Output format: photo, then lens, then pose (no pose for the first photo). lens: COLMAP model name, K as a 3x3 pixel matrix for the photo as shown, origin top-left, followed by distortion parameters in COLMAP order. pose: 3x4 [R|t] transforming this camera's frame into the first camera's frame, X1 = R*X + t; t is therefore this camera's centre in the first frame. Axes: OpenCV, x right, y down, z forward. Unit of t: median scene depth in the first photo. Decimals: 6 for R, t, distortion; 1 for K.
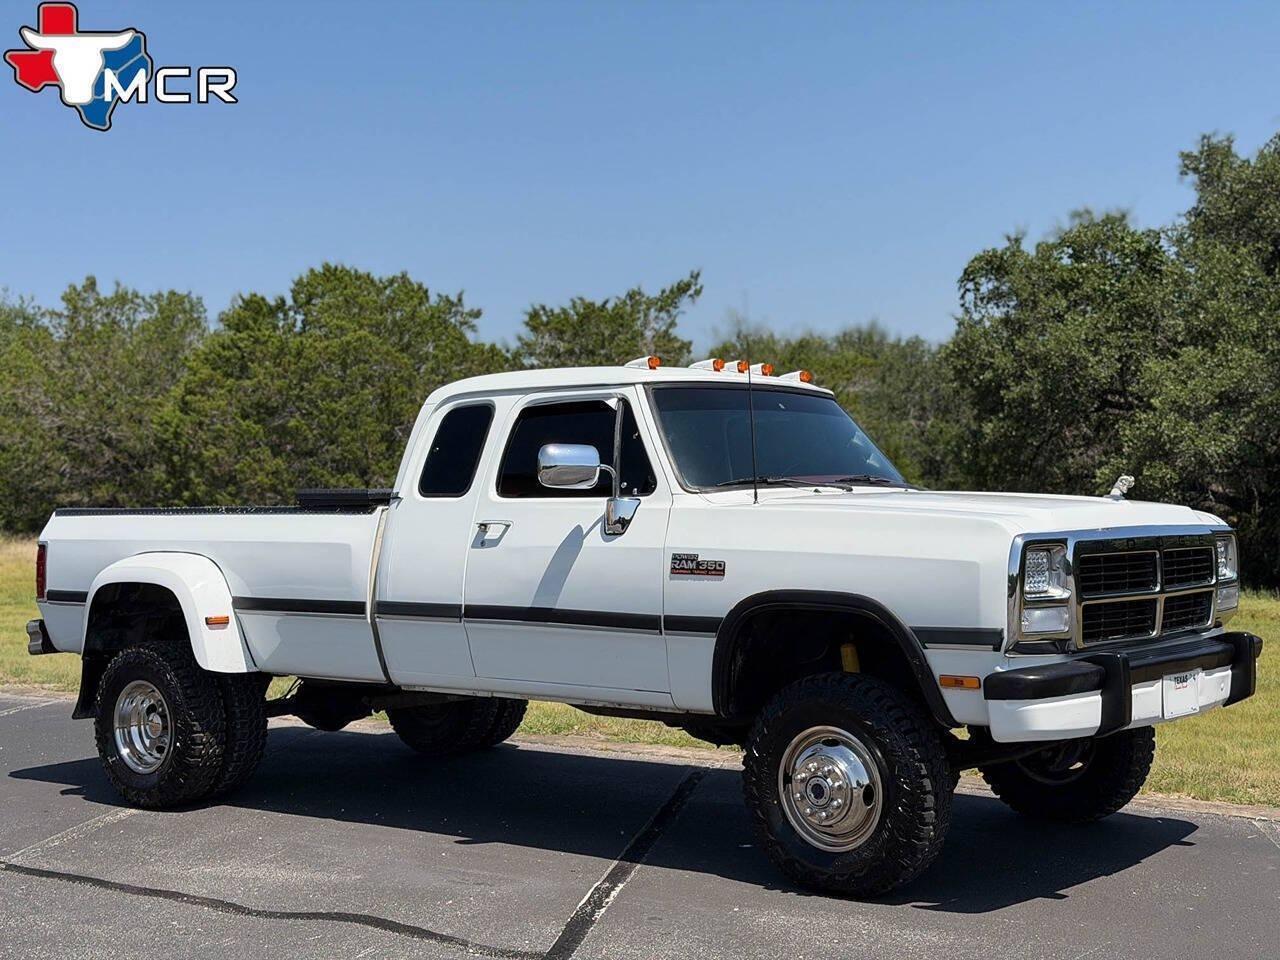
lens RADIAL K [[1762.7, 0, 640.0], [0, 1762.7, 480.0], [0, 0, 1]] dist [0.141671, -0.016887]
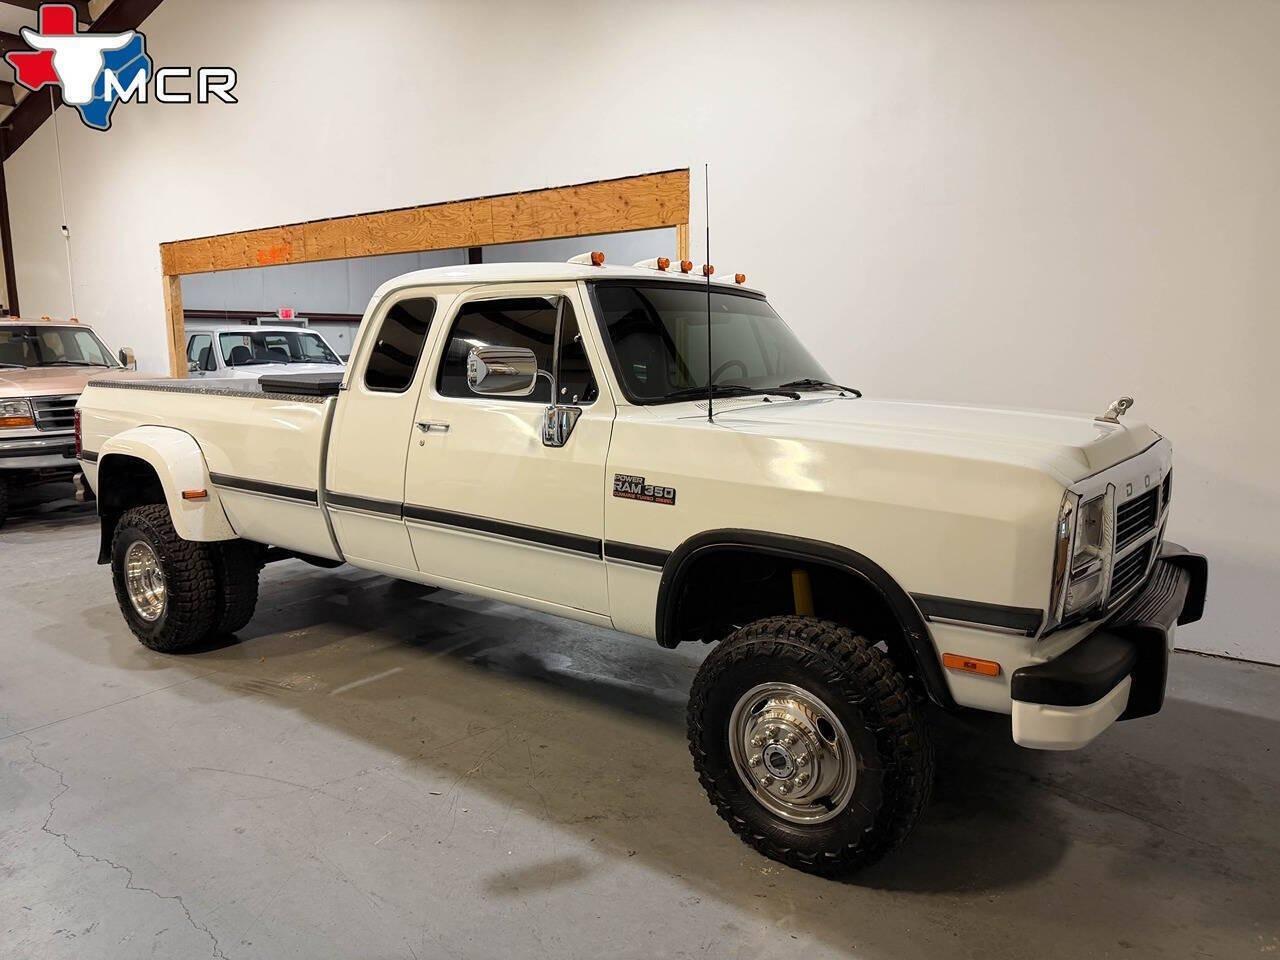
lens RADIAL K [[948.3, 0, 593.2], [0, 948.3, 482.8], [0, 0, 1]] dist [0.138908, -0.316756]
pose [[0.999907, 0.013264, 0.003086, 0.005512], [-0.013586, 0.987323, 0.158142, -0.028879], [-0.000950, -0.158169, 0.987412, 0.493520]]
